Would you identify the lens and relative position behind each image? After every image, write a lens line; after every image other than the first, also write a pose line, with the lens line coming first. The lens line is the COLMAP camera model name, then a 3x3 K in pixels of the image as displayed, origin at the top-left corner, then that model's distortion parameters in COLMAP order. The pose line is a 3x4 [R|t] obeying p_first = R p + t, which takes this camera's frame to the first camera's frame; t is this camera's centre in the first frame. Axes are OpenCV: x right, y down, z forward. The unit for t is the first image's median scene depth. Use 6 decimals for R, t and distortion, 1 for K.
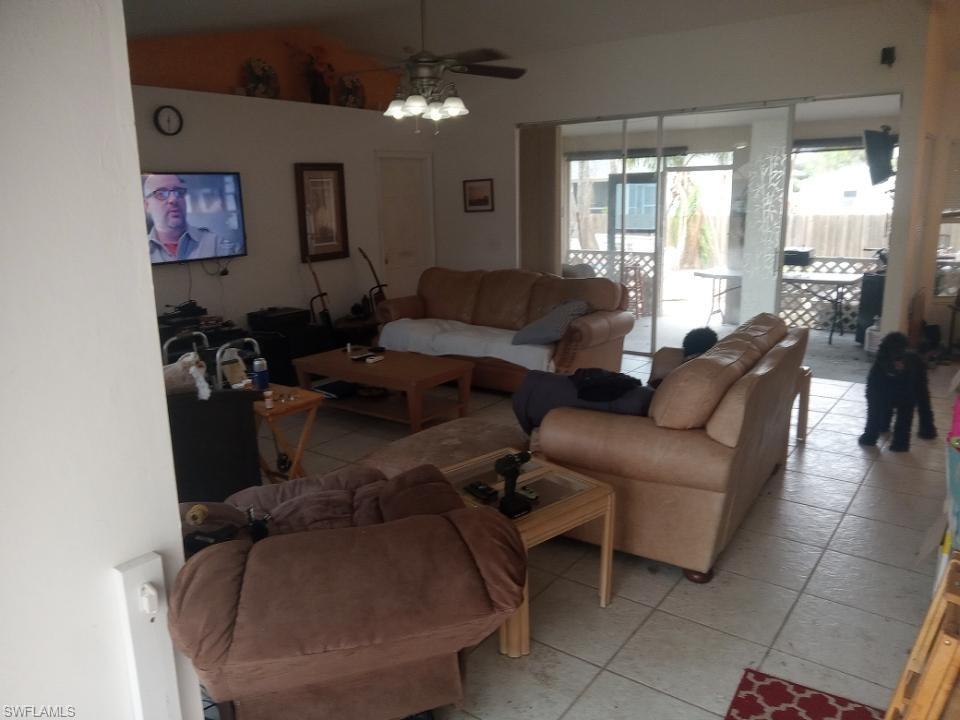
lens RADIAL K [[717.2, 0, 479.0], [0, 717.2, 347.2], [0, 0, 1]] dist [-0.007286, -0.010423]
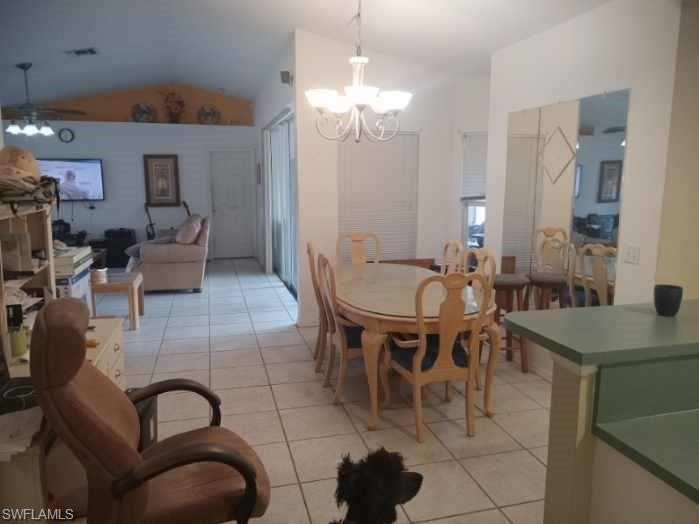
lens RADIAL K [[522.1, 0, 348.7], [0, 522.1, 256.5], [0, 0, 1]] dist [-0.000664, 0.003706]
pose [[0.784332, 0.108331, -0.610809, 1.039199], [-0.146208, 0.989177, -0.012307, -0.049744], [0.602865, 0.098957, 0.791682, 0.248306]]
